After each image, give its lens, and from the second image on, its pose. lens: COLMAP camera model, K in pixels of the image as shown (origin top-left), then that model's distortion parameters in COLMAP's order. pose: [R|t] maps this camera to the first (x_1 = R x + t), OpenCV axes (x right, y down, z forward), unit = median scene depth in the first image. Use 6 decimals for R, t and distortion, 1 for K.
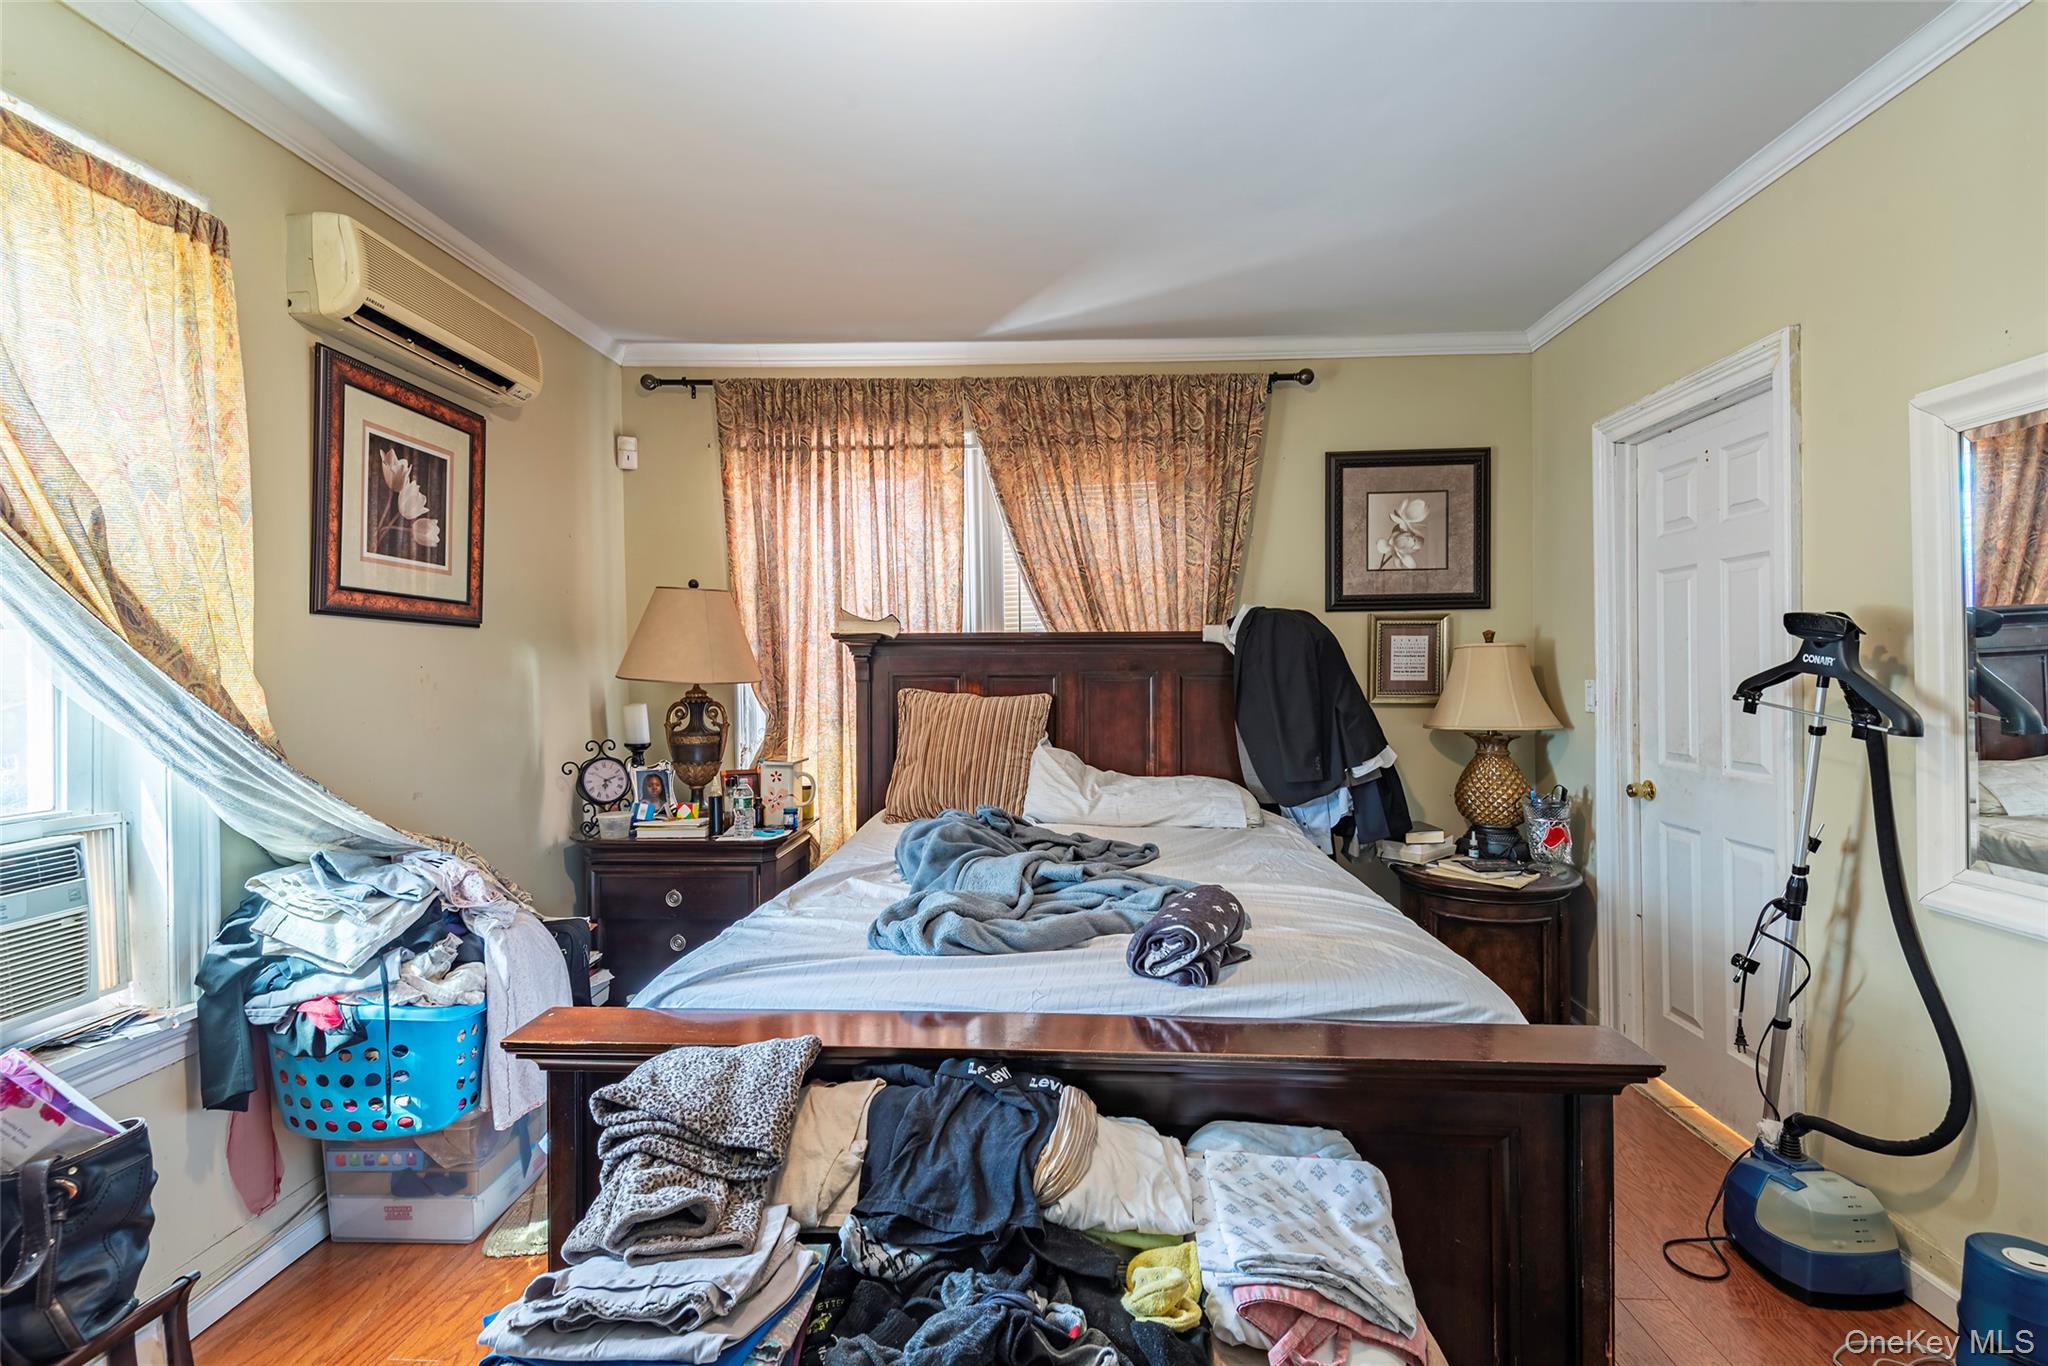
lens RADIAL K [[950.3, 0, 1012.2], [0, 950.3, 708.8], [0, 0, 1]] dist [0.044354, -0.034502]
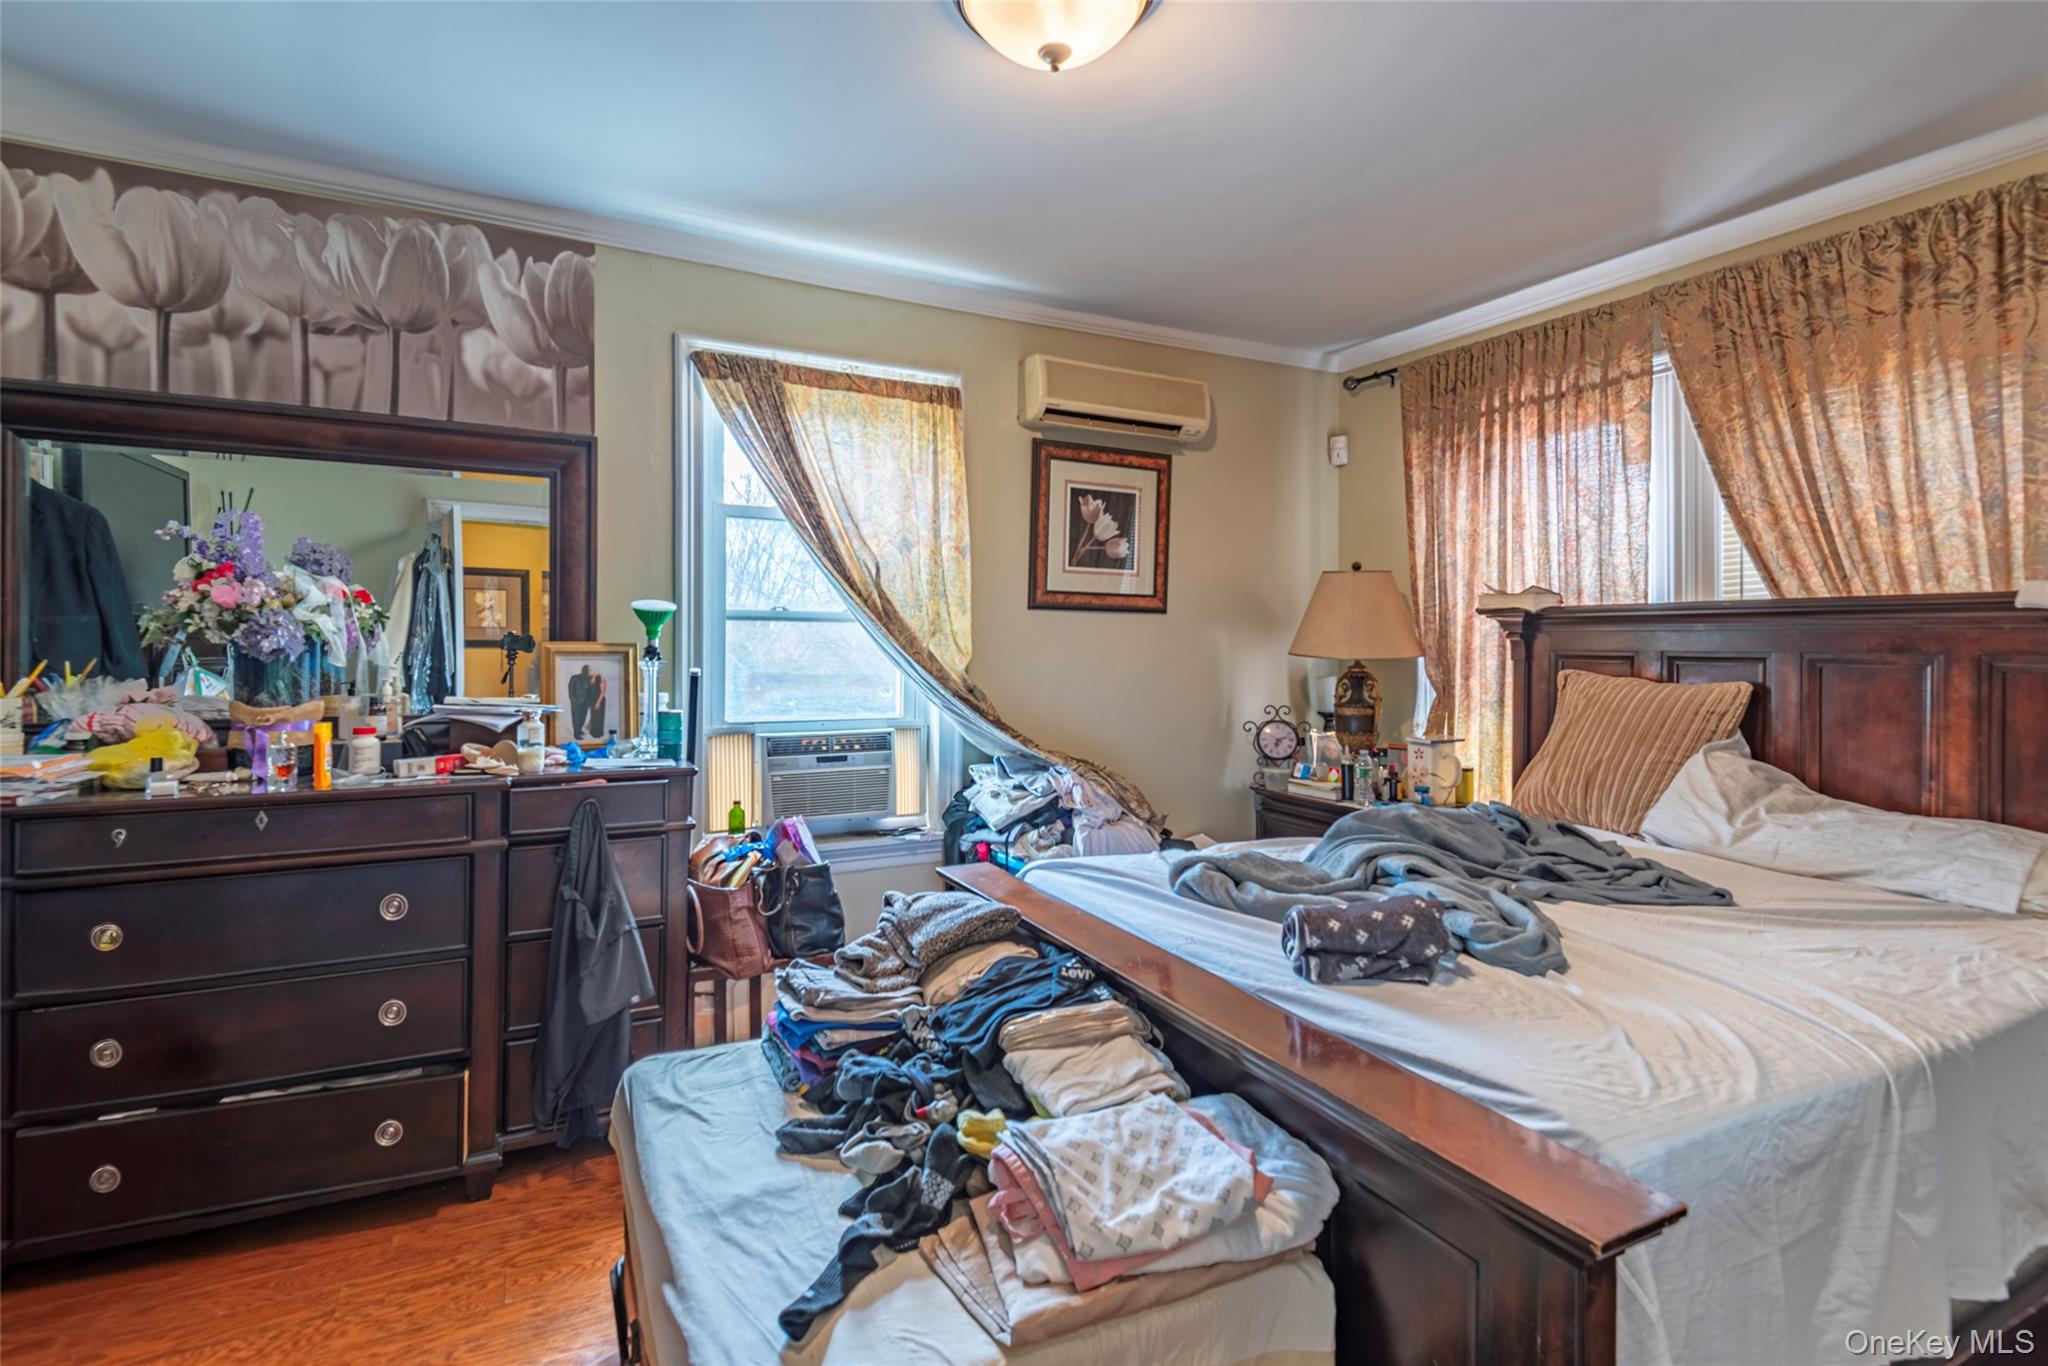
lens RADIAL K [[919.7, 0, 951.6], [0, 919.7, 685.9], [0, 0, 1]] dist [0.027478, -0.014895]
pose [[0.486661, 0.046993, -0.872326, 0.372277], [-0.042751, 0.998637, 0.029947, -0.008308], [0.872544, 0.022719, 0.488007, 0.102551]]
